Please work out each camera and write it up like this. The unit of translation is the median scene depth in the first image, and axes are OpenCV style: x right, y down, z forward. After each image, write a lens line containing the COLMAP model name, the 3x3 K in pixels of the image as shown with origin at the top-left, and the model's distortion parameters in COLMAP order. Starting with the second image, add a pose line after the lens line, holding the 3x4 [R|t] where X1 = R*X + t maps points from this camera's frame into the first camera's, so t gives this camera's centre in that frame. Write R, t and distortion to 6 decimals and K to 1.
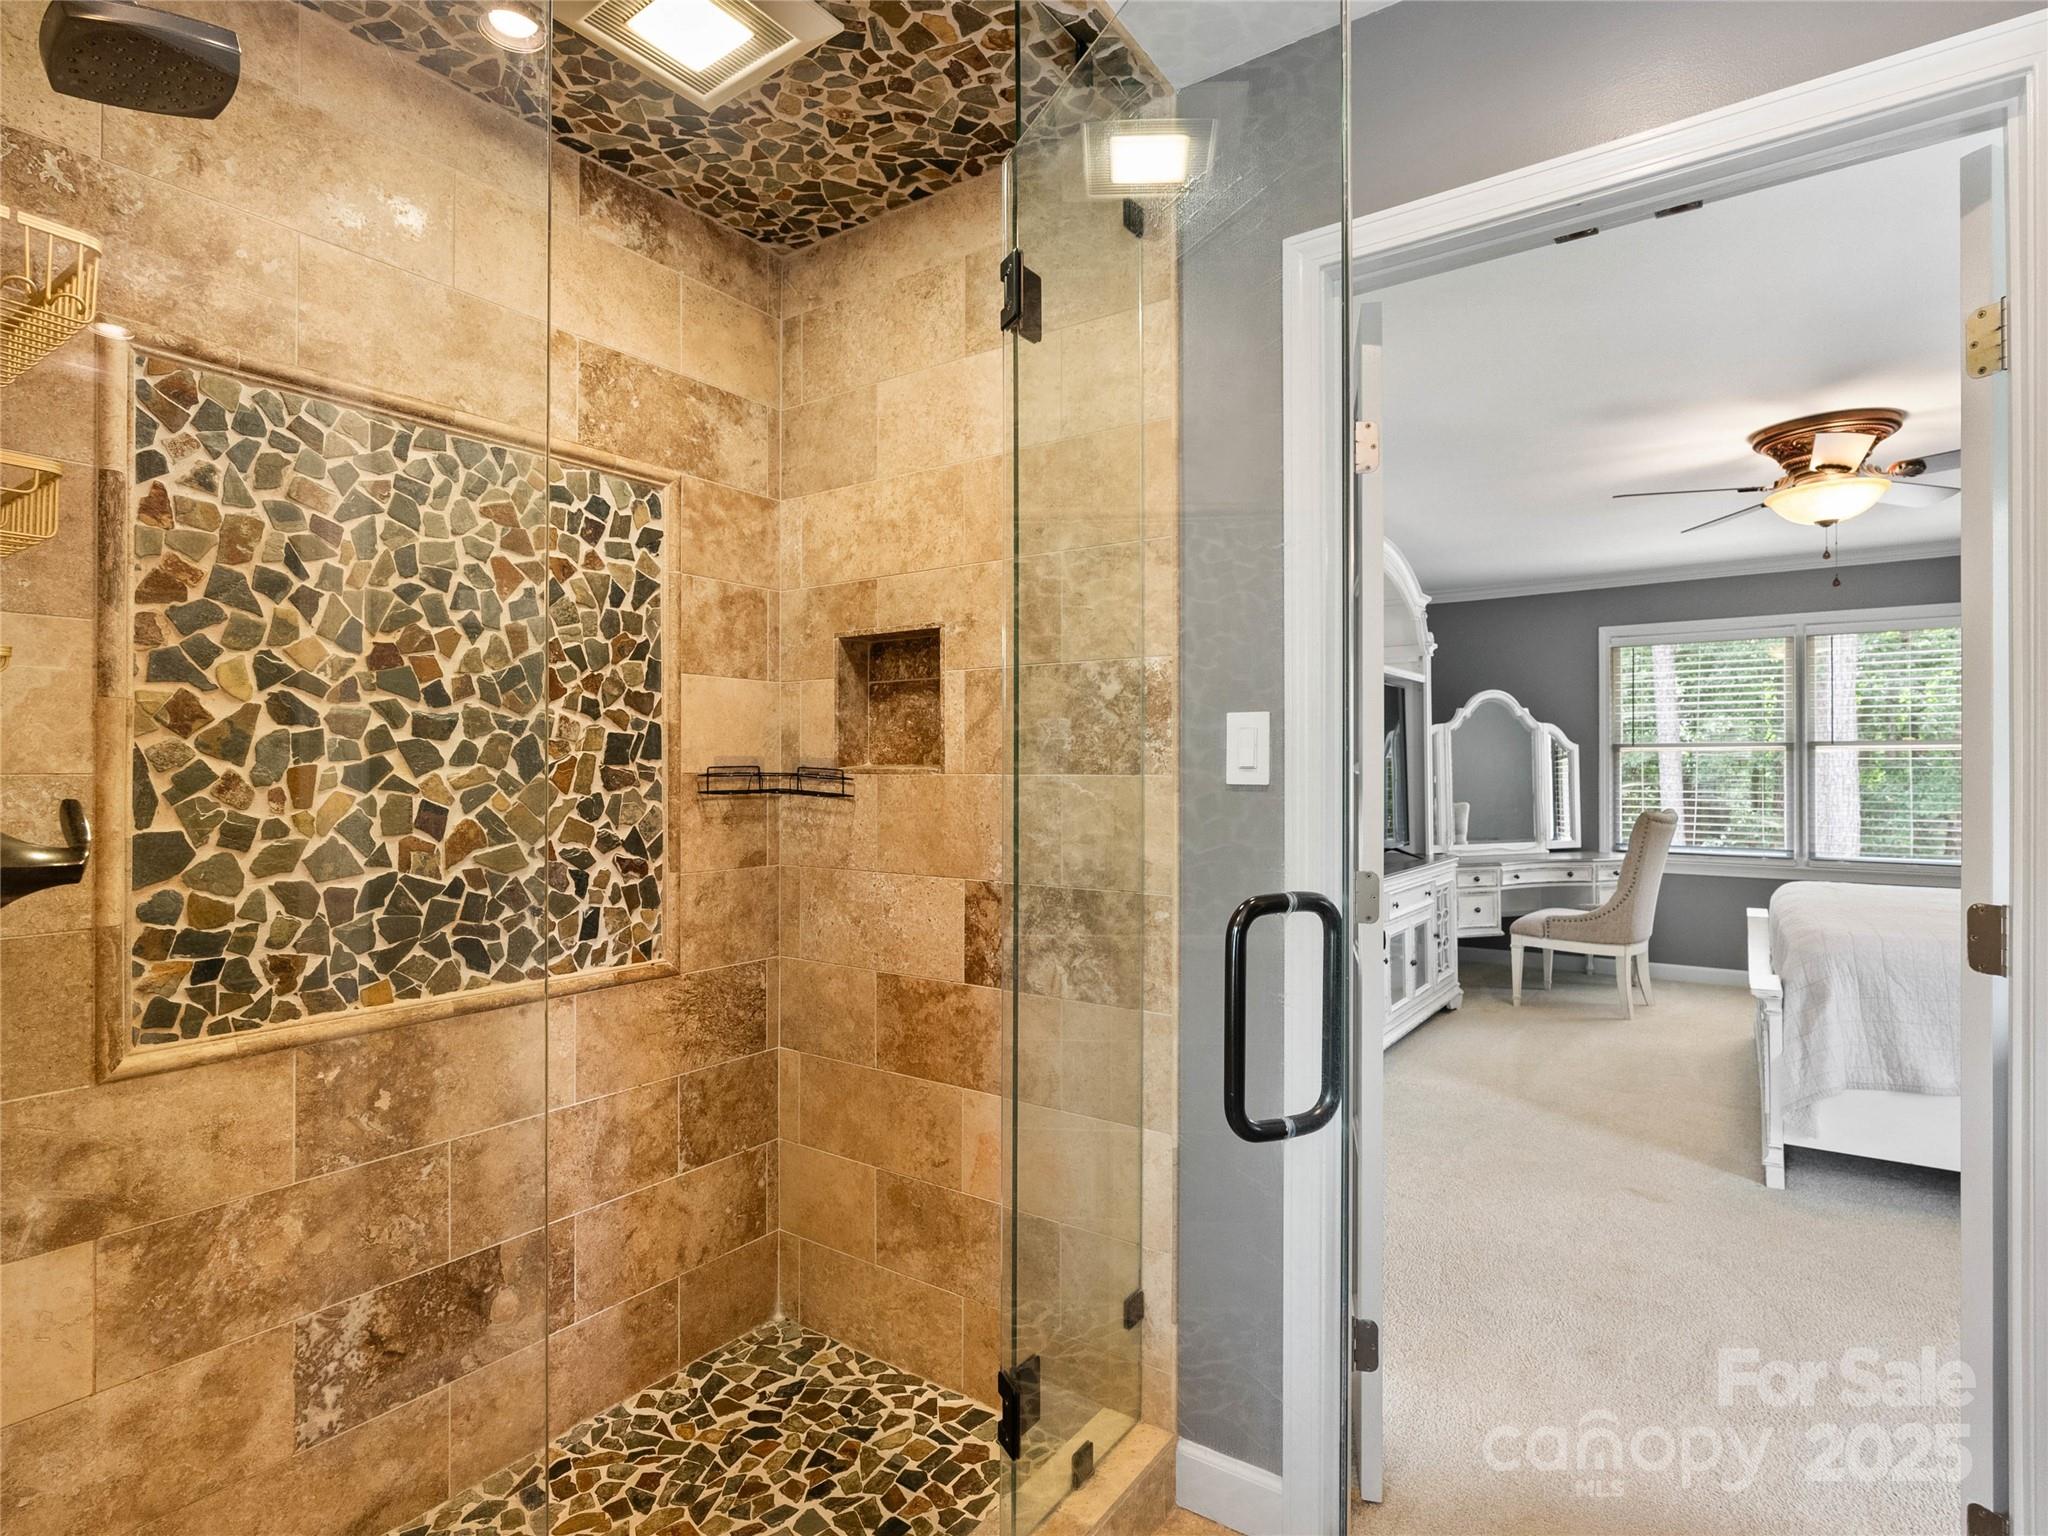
lens RADIAL K [[1036.4, 0, 1024.3], [0, 1036.4, 769.5], [0, 0, 1]] dist [-0.004810, -0.000370]
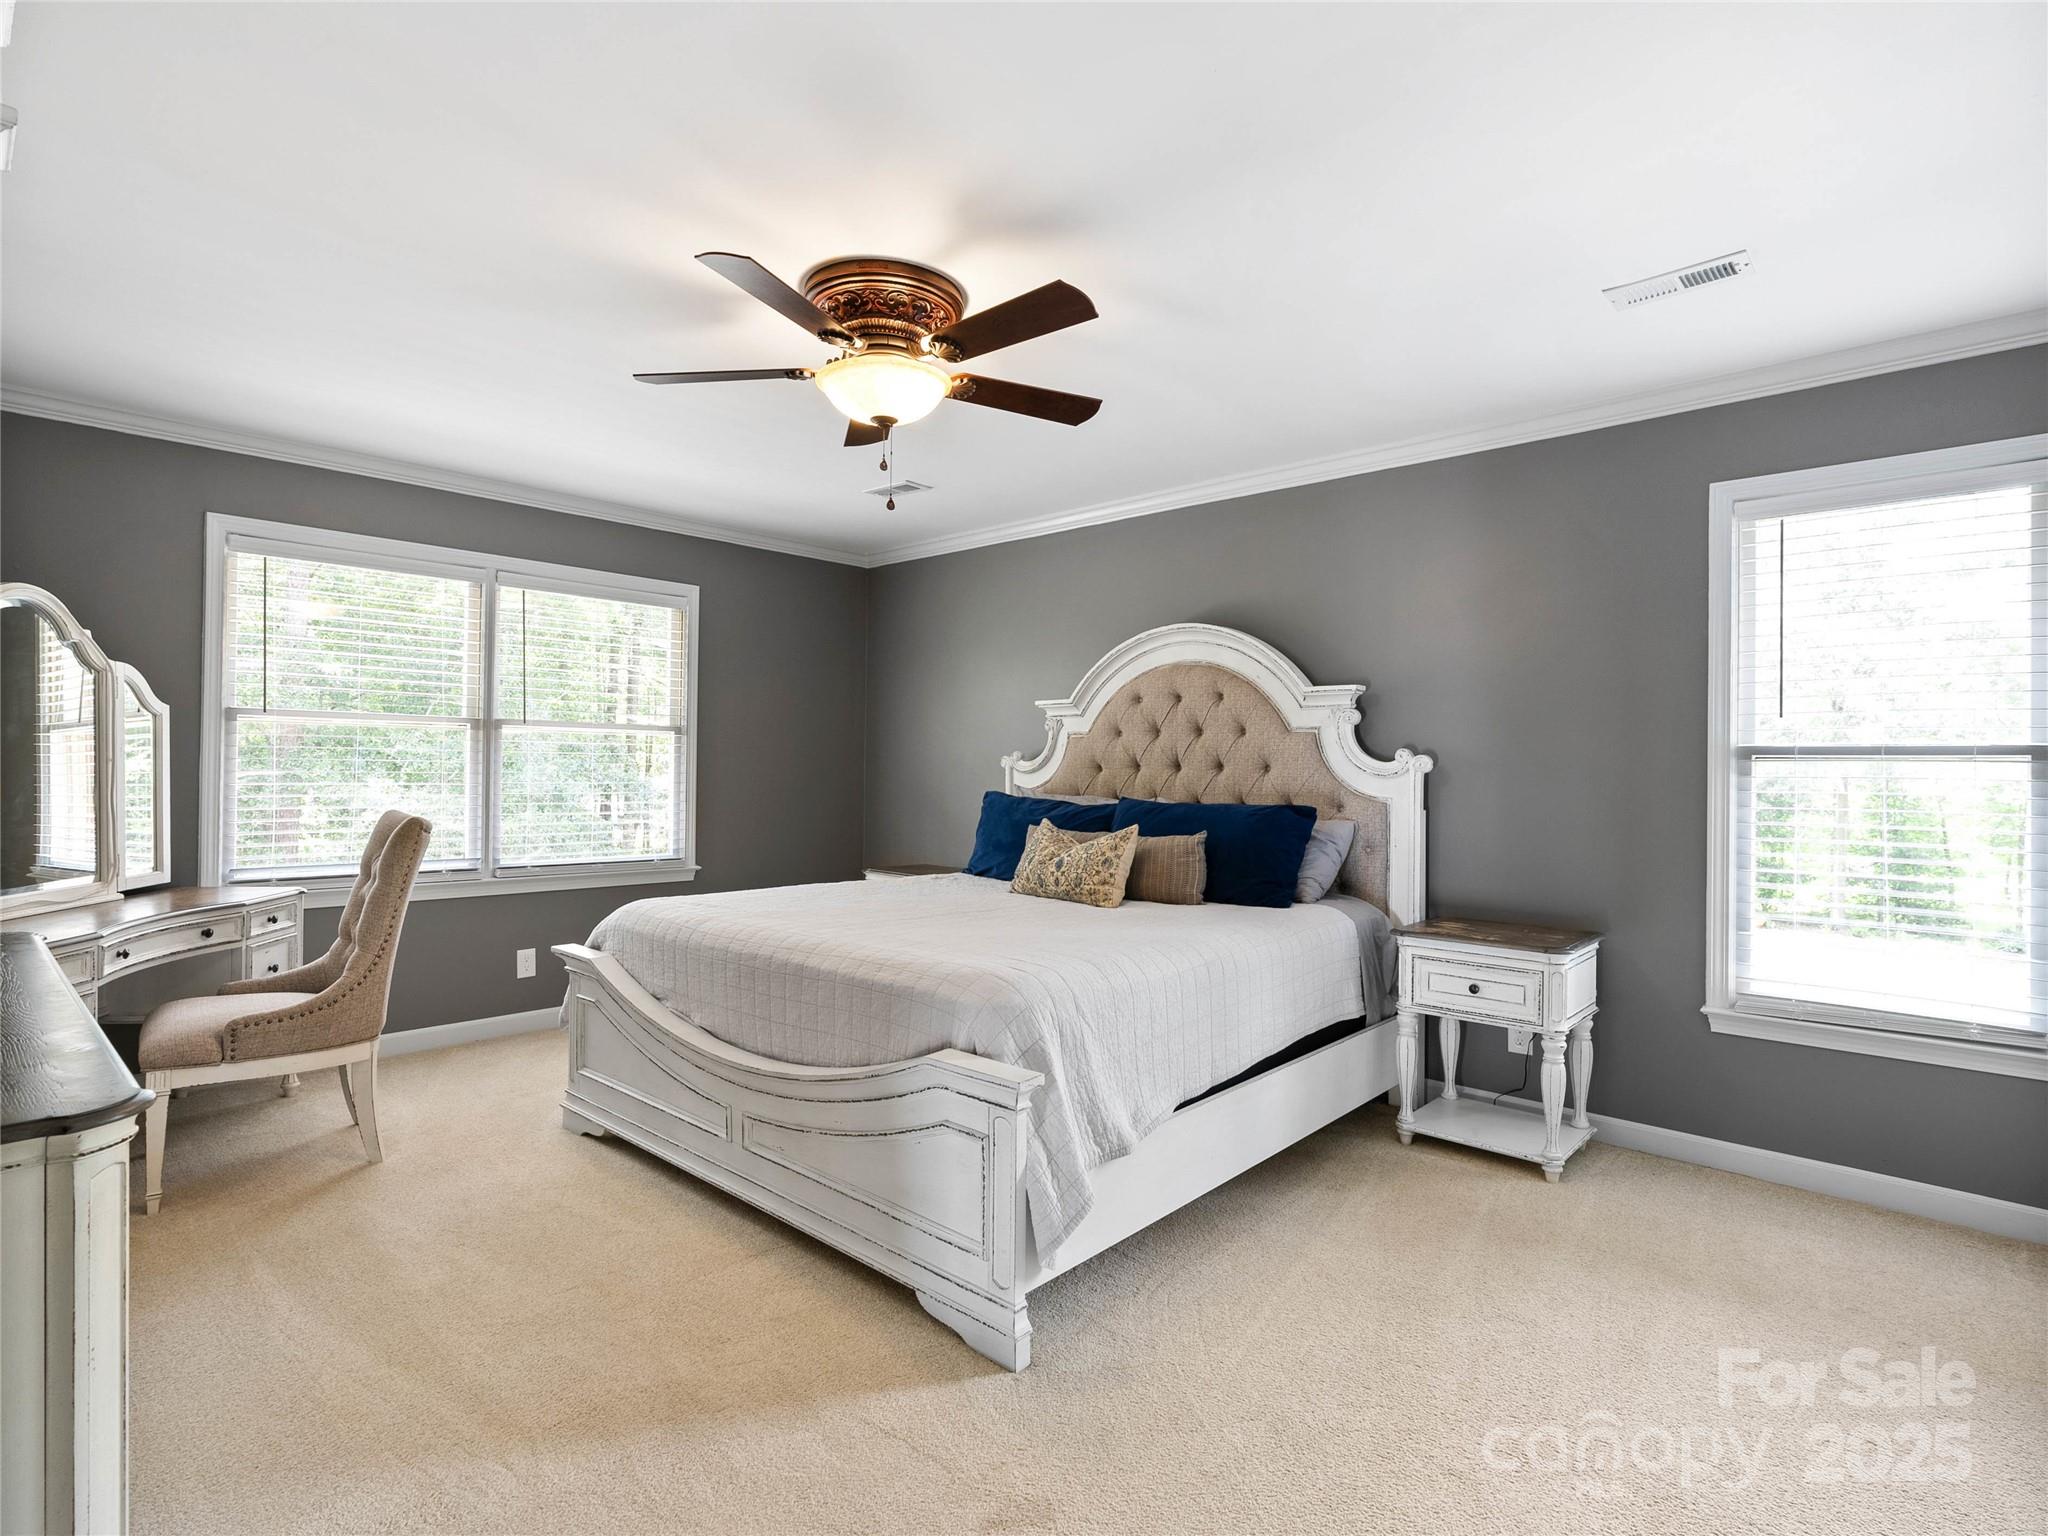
lens RADIAL K [[1036.4, 0, 1026.1], [0, 1036.4, 762.5], [0, 0, 1]] dist [-0.004810, -0.000370]
pose [[0.134081, 0.011017, 0.990909, 0.029324], [-0.012265, 0.999880, -0.009458, 0.008592], [-0.990894, -0.010885, 0.134201, 0.490392]]
